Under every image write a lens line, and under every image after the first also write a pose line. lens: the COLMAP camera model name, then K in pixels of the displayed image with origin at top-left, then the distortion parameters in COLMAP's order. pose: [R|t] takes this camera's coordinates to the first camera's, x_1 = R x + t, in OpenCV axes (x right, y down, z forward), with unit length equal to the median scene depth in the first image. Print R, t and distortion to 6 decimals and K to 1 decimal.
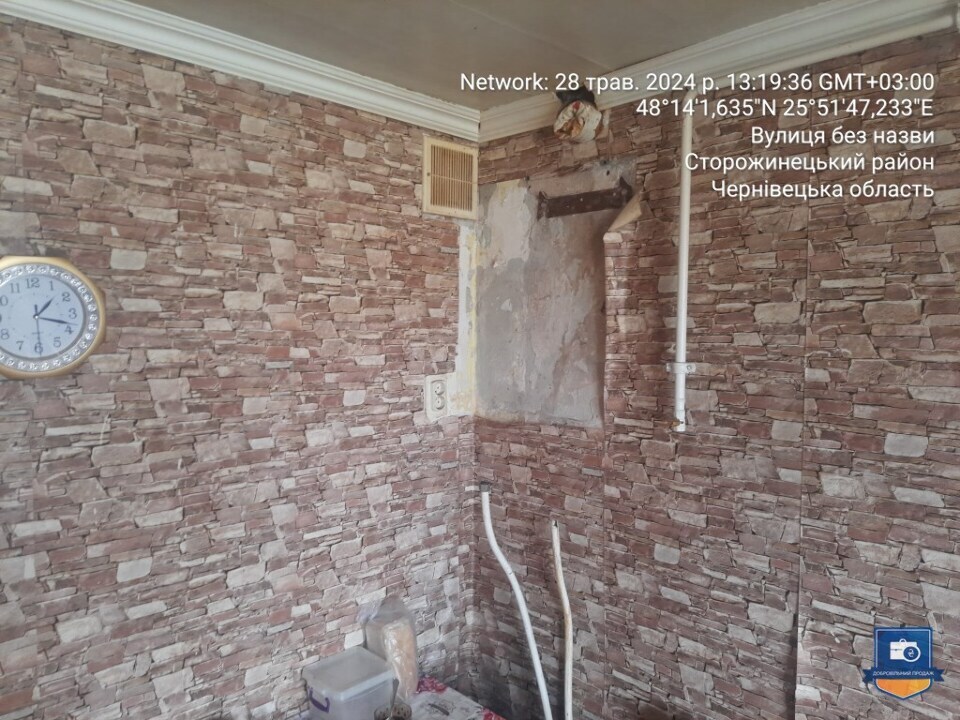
lens RADIAL K [[651.4, 0, 480.0], [0, 651.4, 360.0], [0, 0, 1]] dist [0.076868, -0.077428]
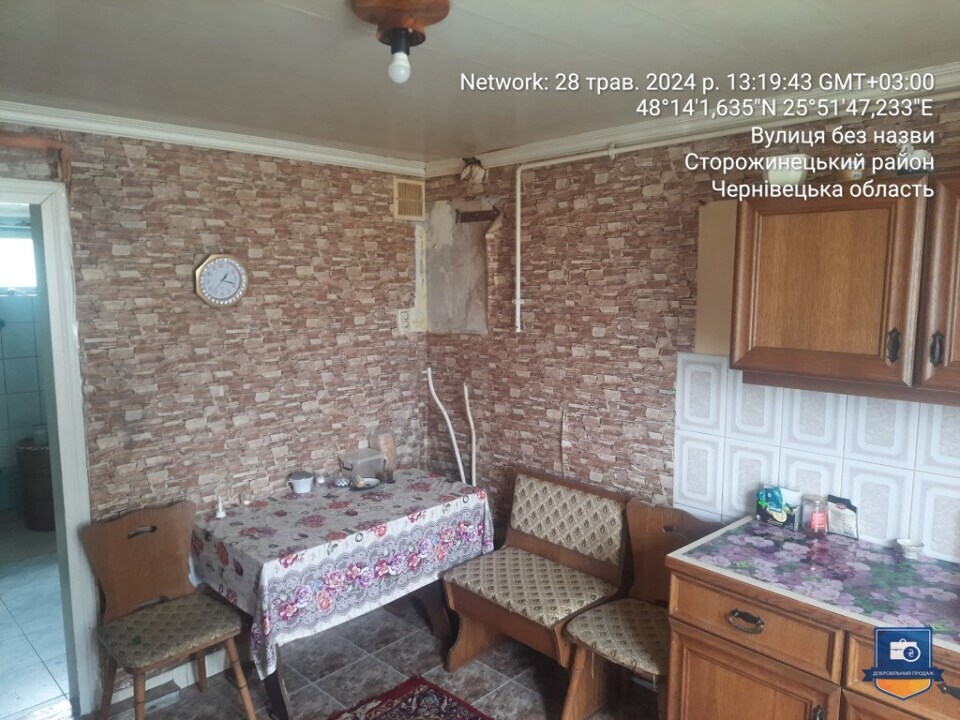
lens RADIAL K [[651.4, 0, 480.0], [0, 651.4, 360.0], [0, 0, 1]] dist [0.076868, -0.077428]
pose [[0.999827, -0.012679, 0.013629, 0.136060], [0.011609, 0.997049, 0.075884, 0.033986], [-0.014551, -0.075713, 0.997024, -0.951200]]
